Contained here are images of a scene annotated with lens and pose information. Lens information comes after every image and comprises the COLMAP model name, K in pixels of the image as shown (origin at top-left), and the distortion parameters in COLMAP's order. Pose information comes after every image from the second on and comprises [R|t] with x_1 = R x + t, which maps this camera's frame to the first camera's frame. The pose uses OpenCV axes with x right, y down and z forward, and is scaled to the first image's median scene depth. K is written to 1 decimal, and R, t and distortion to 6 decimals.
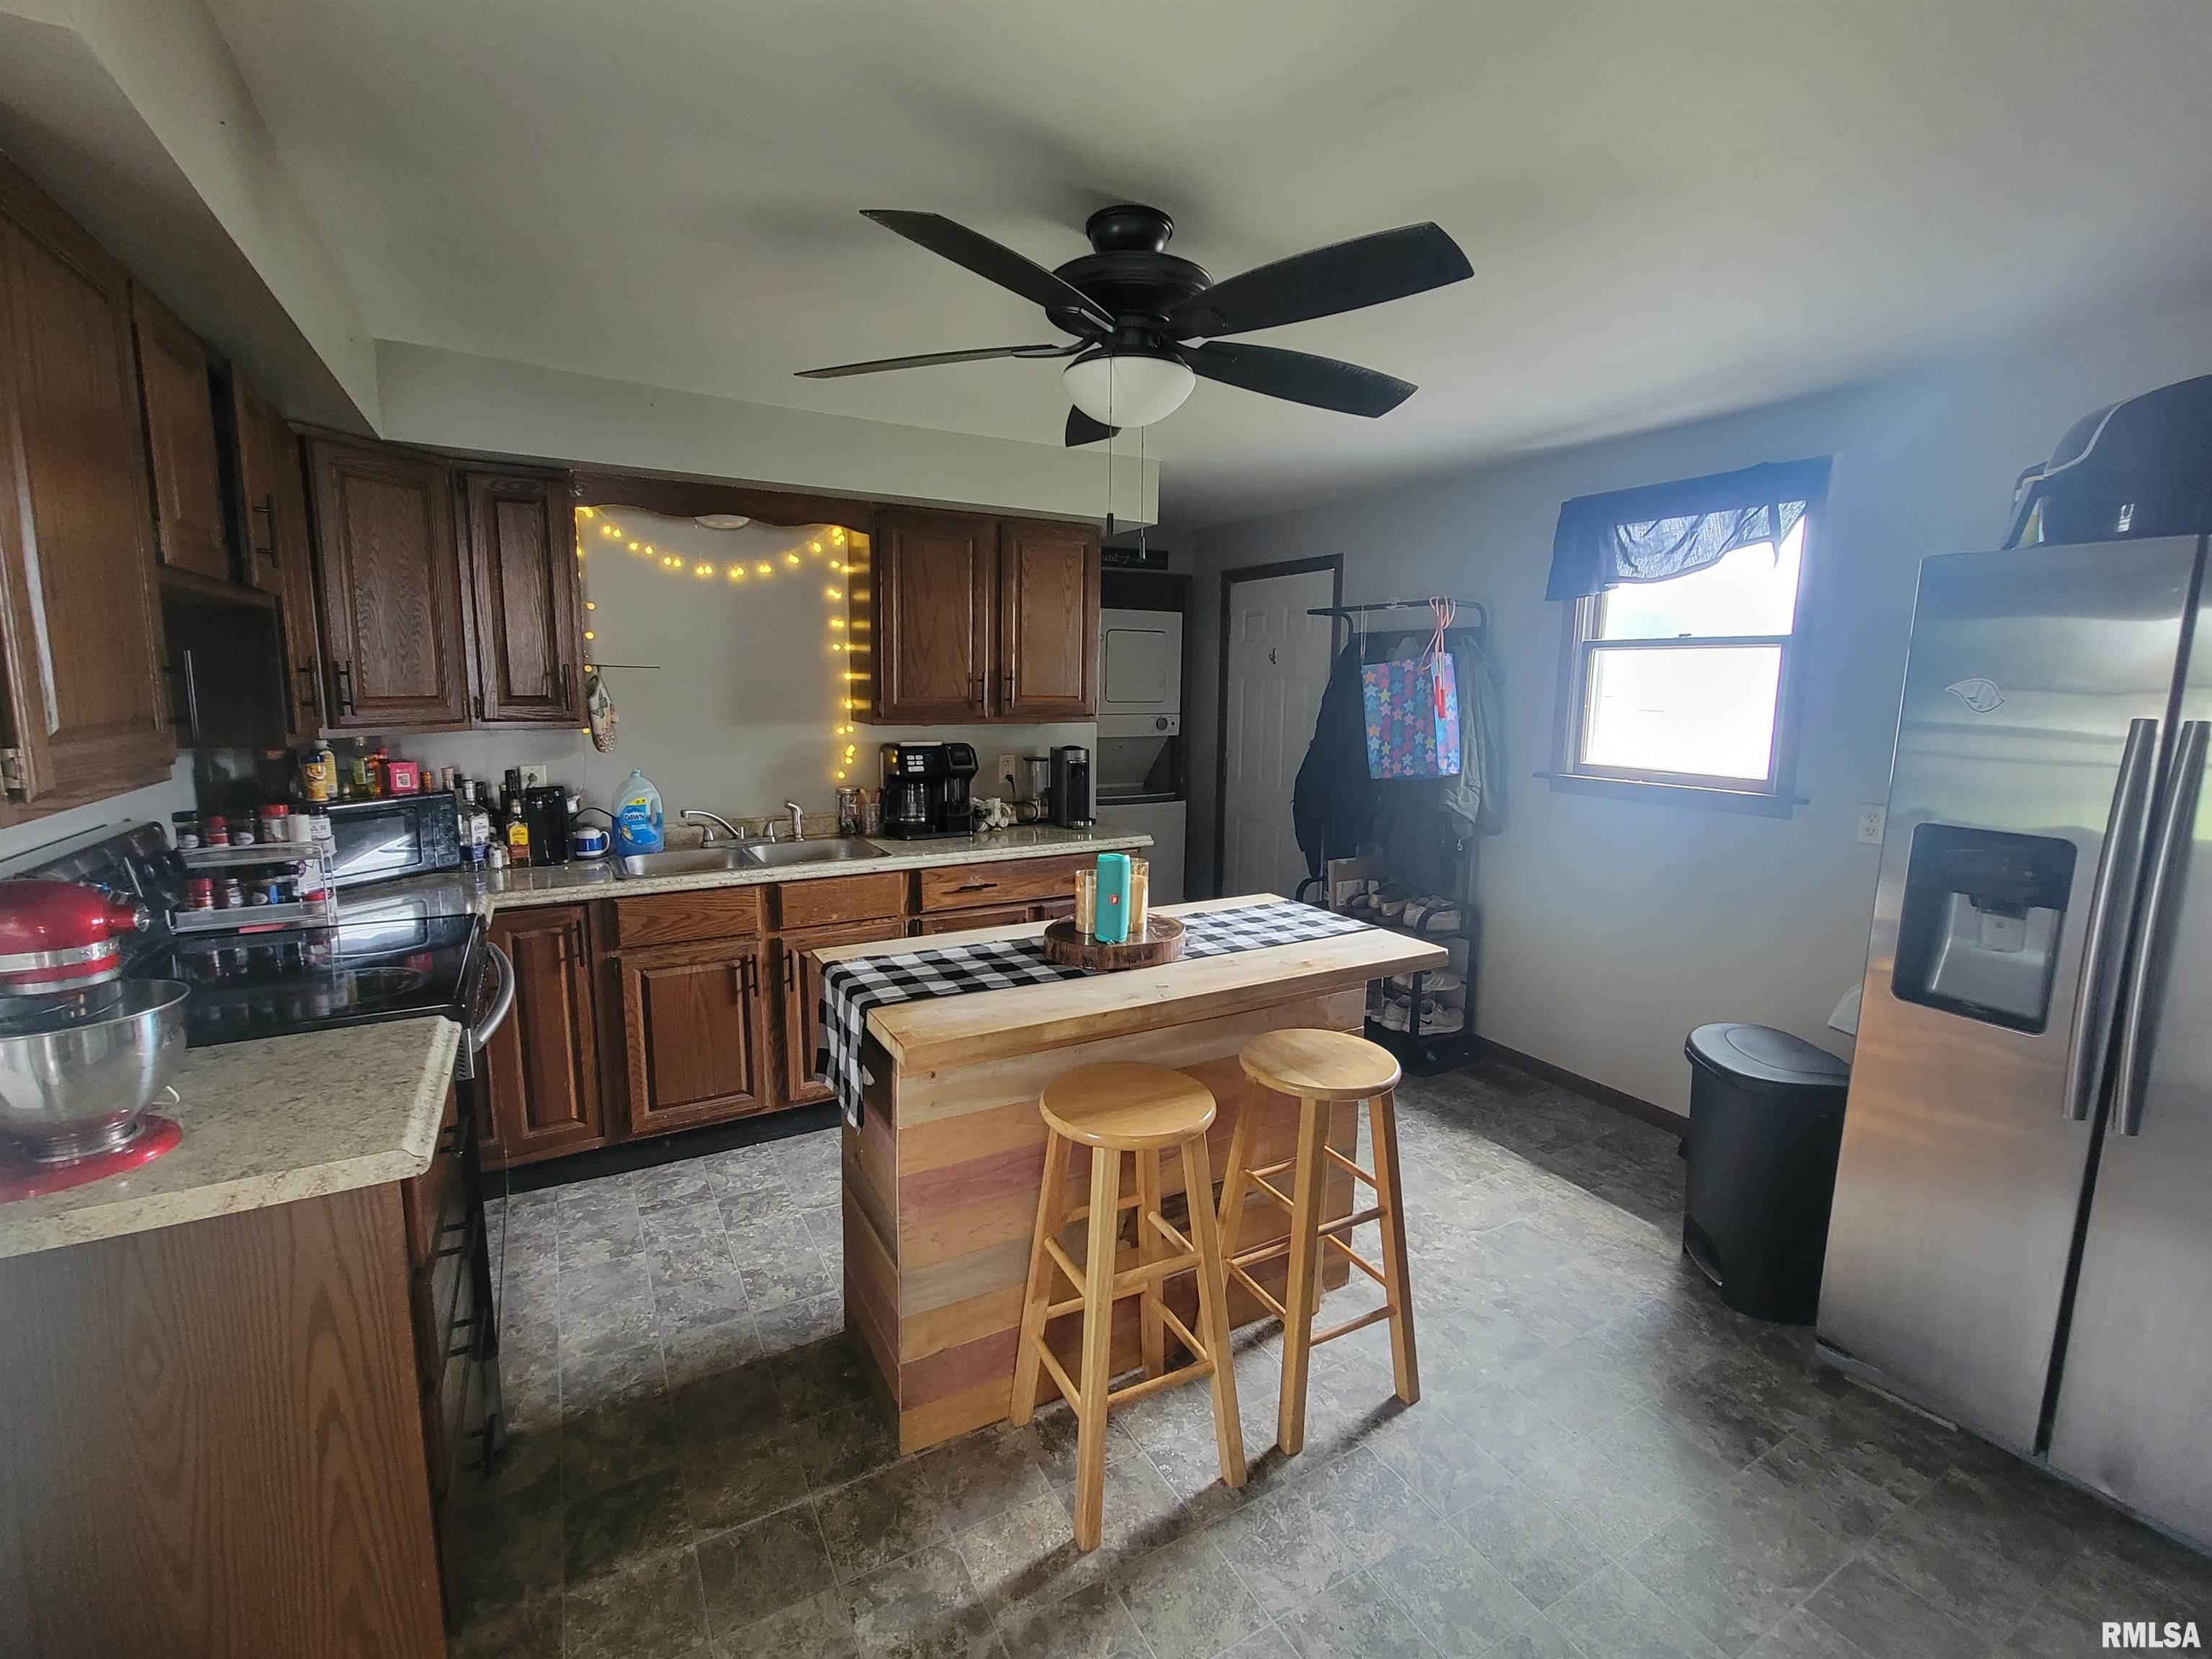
lens RADIAL K [[964.9, 0, 1103.2], [0, 964.9, 817.3], [0, 0, 1]] dist [-0.003596, 0.000263]
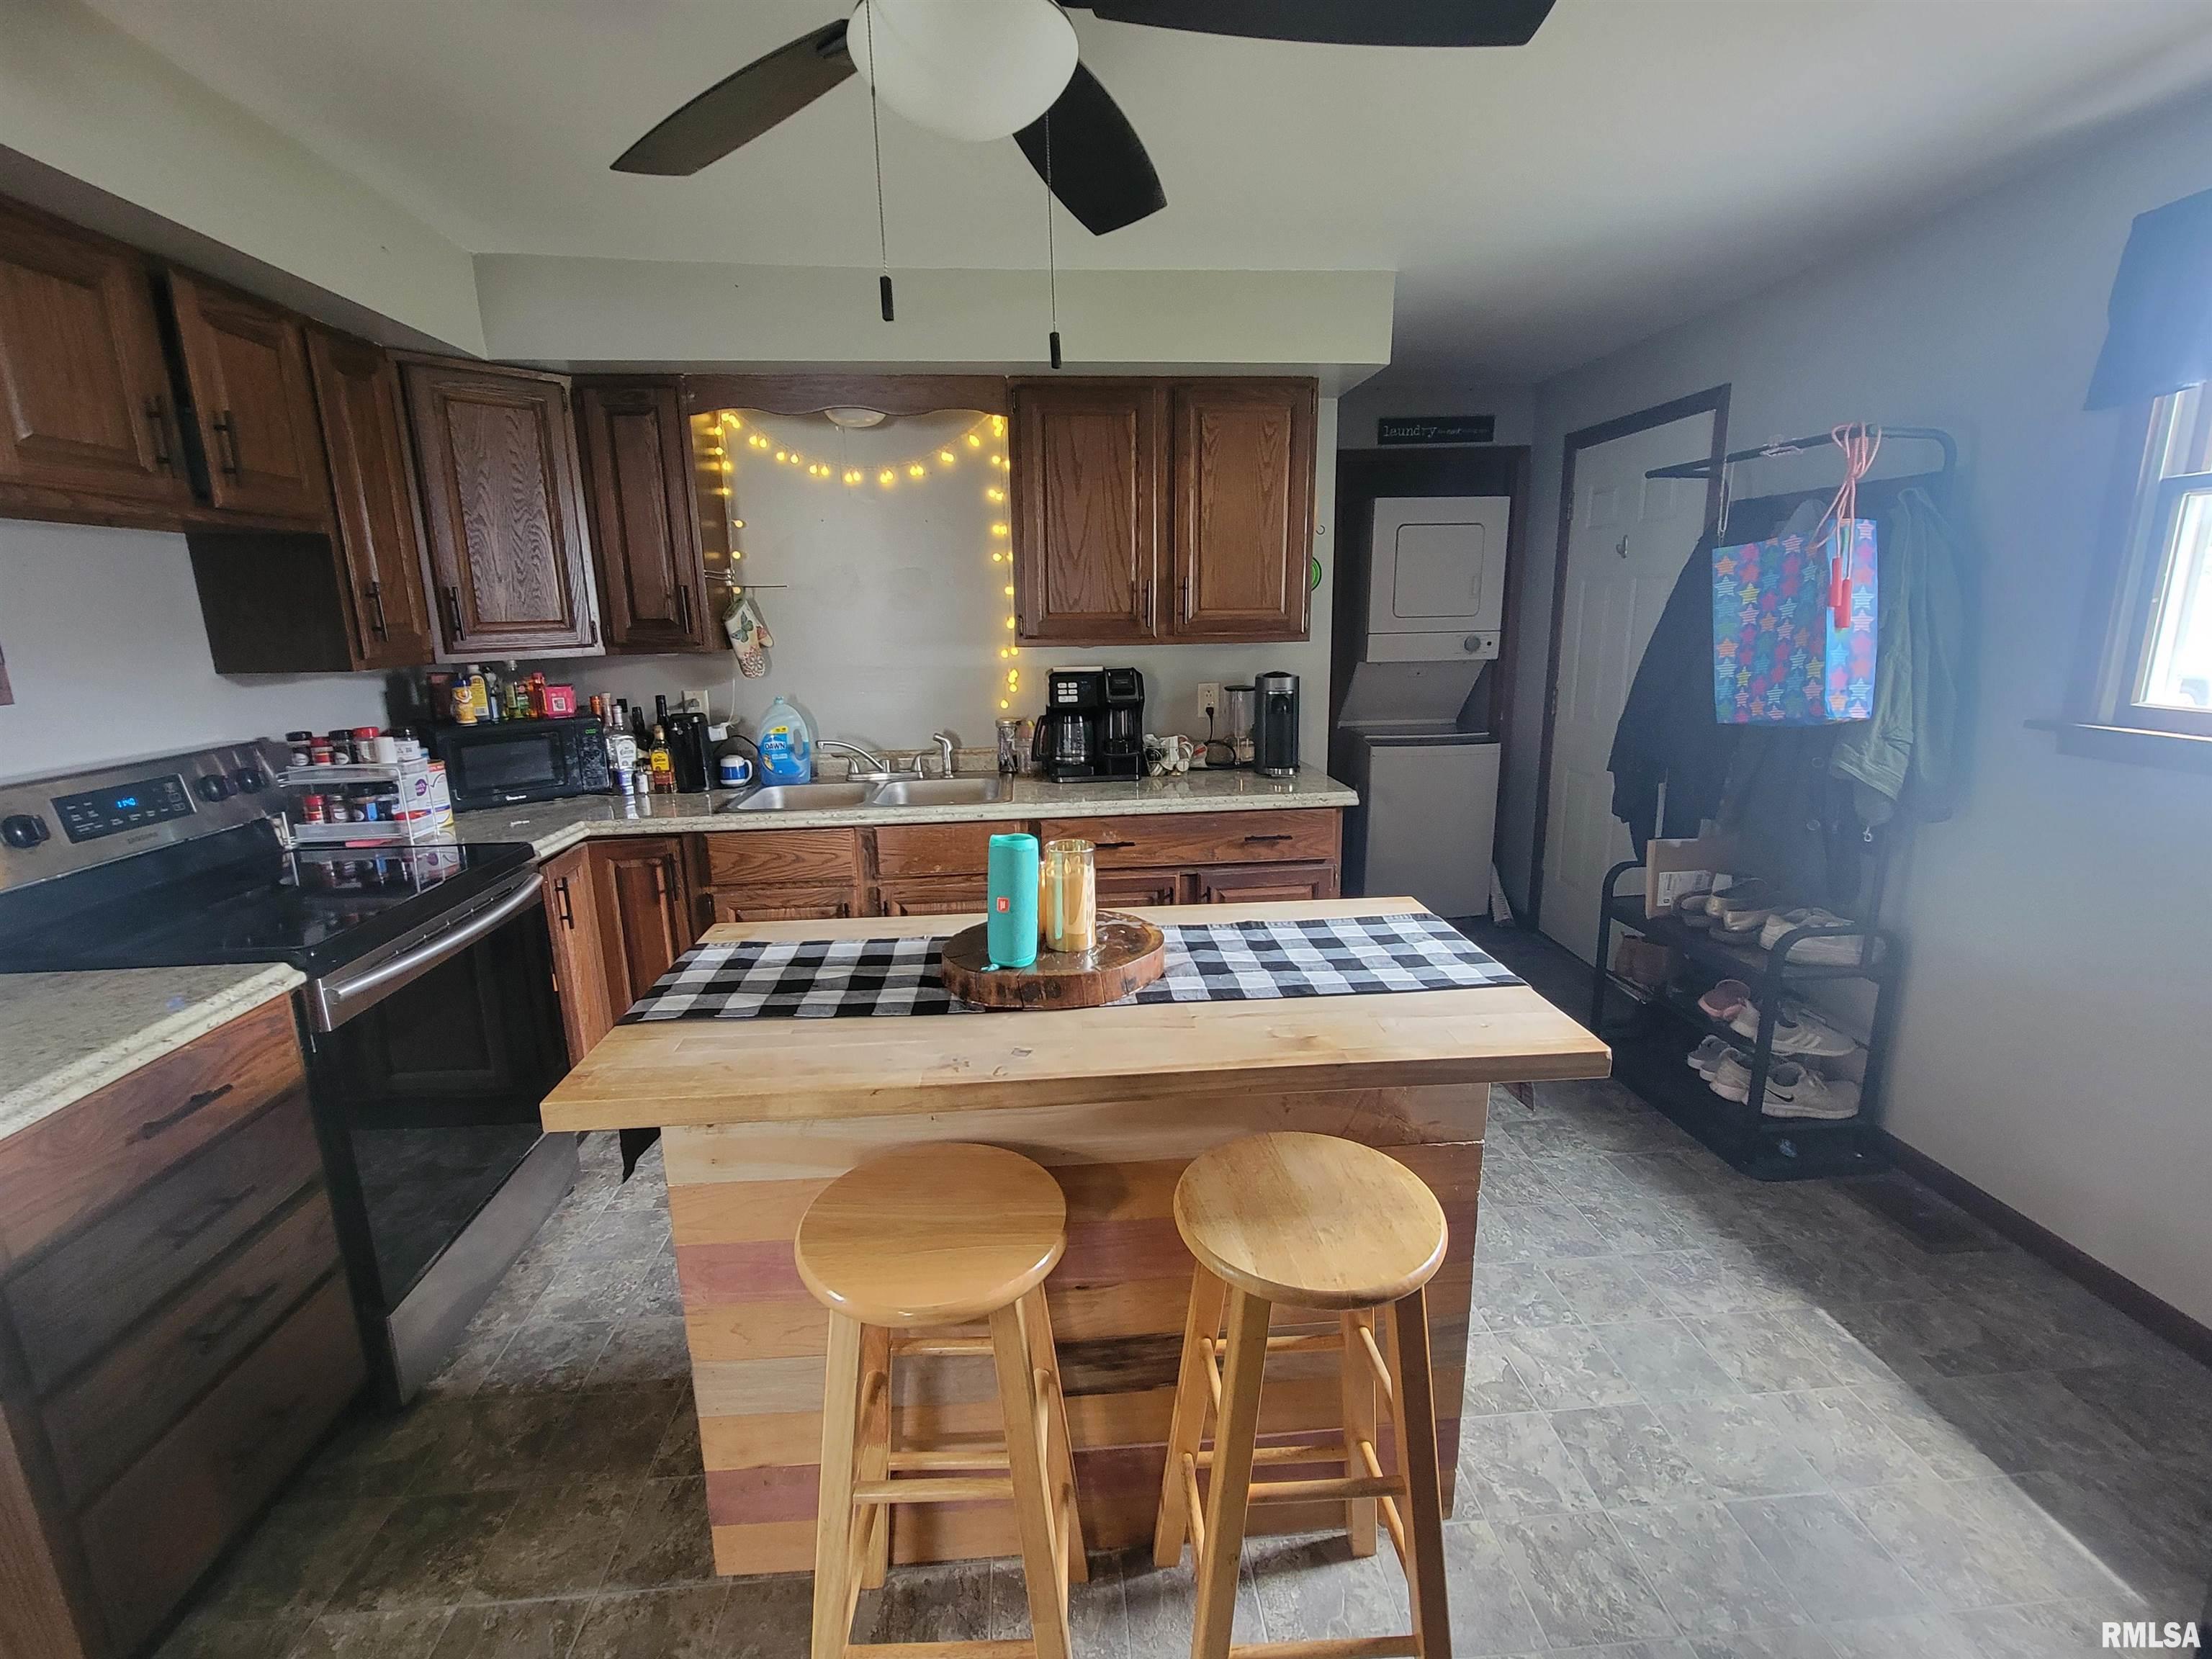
lens RADIAL K [[964.9, 0, 1103.2], [0, 964.9, 817.3], [0, 0, 1]] dist [-0.003596, 0.000263]
pose [[0.904742, 0.065051, -0.420963, 0.259618], [-0.033214, 0.996035, 0.082532, -0.023476], [0.424663, -0.060688, 0.903315, 0.321661]]
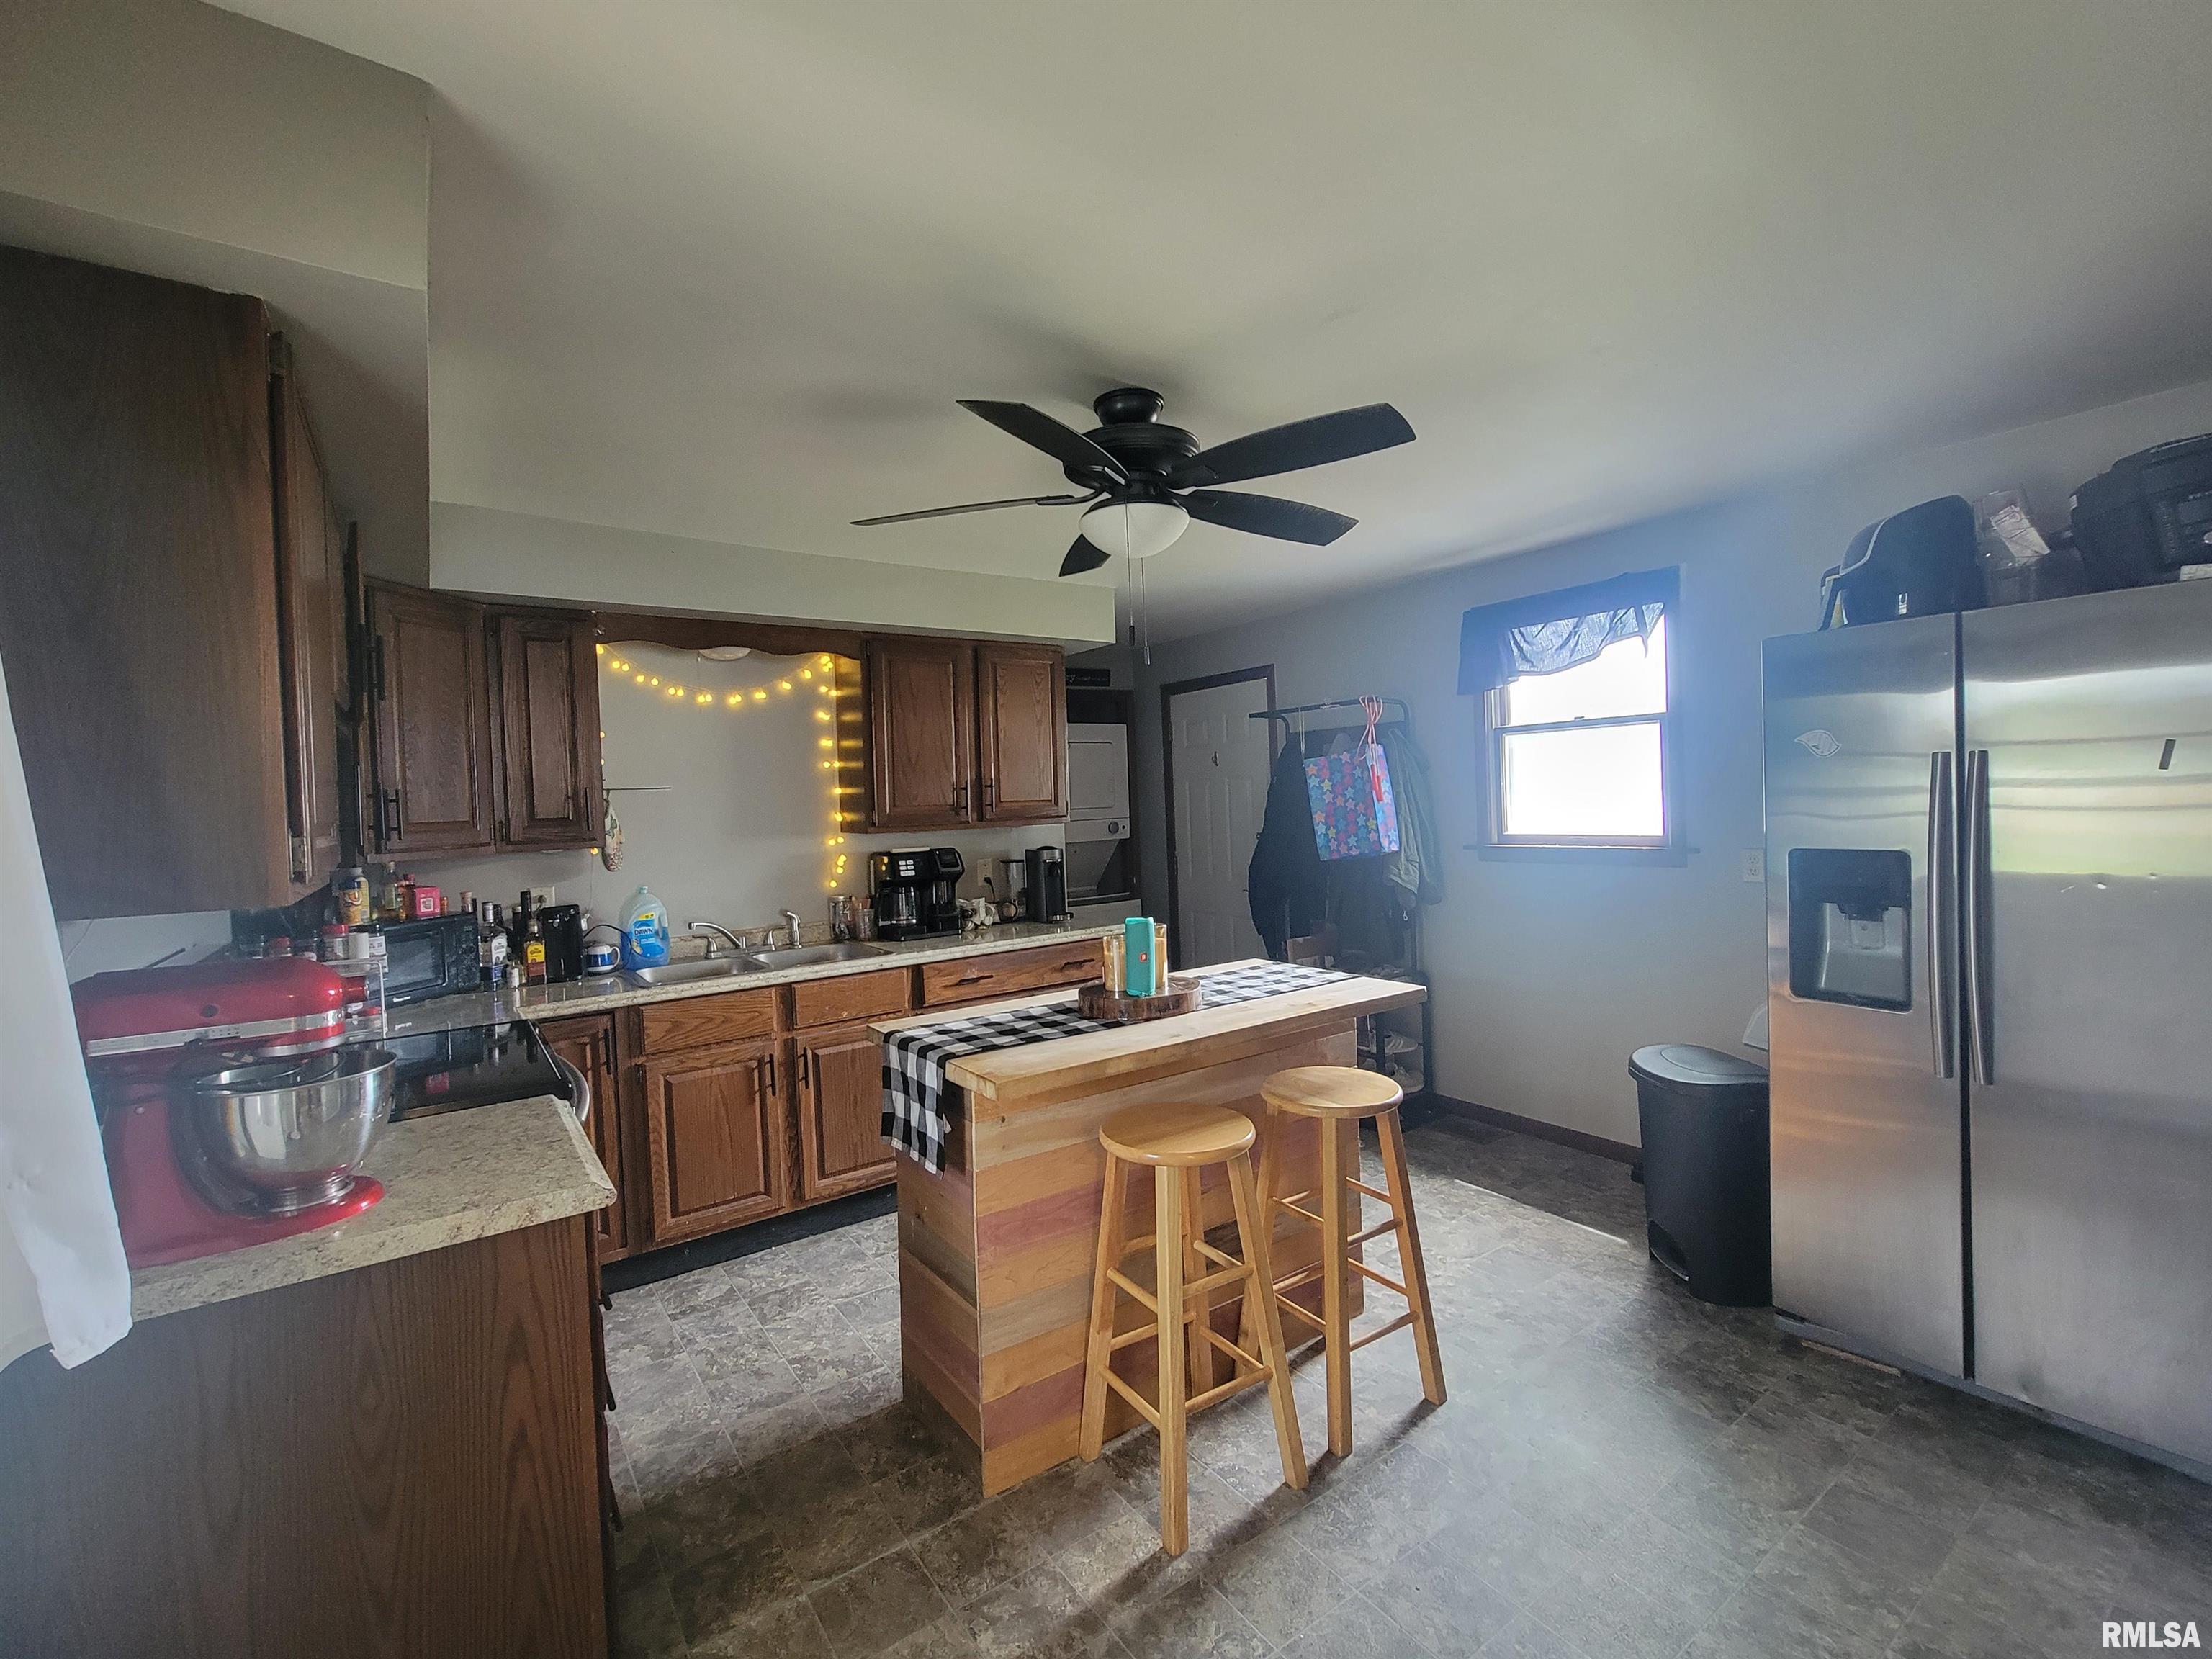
lens RADIAL K [[964.9, 0, 1103.2], [0, 964.9, 817.3], [0, 0, 1]] dist [-0.003596, 0.000263]
pose [[0.994360, -0.051794, 0.092546, -0.098594], [0.062996, 0.990461, -0.122547, 0.043595], [-0.085317, 0.127686, 0.988138, -0.104546]]
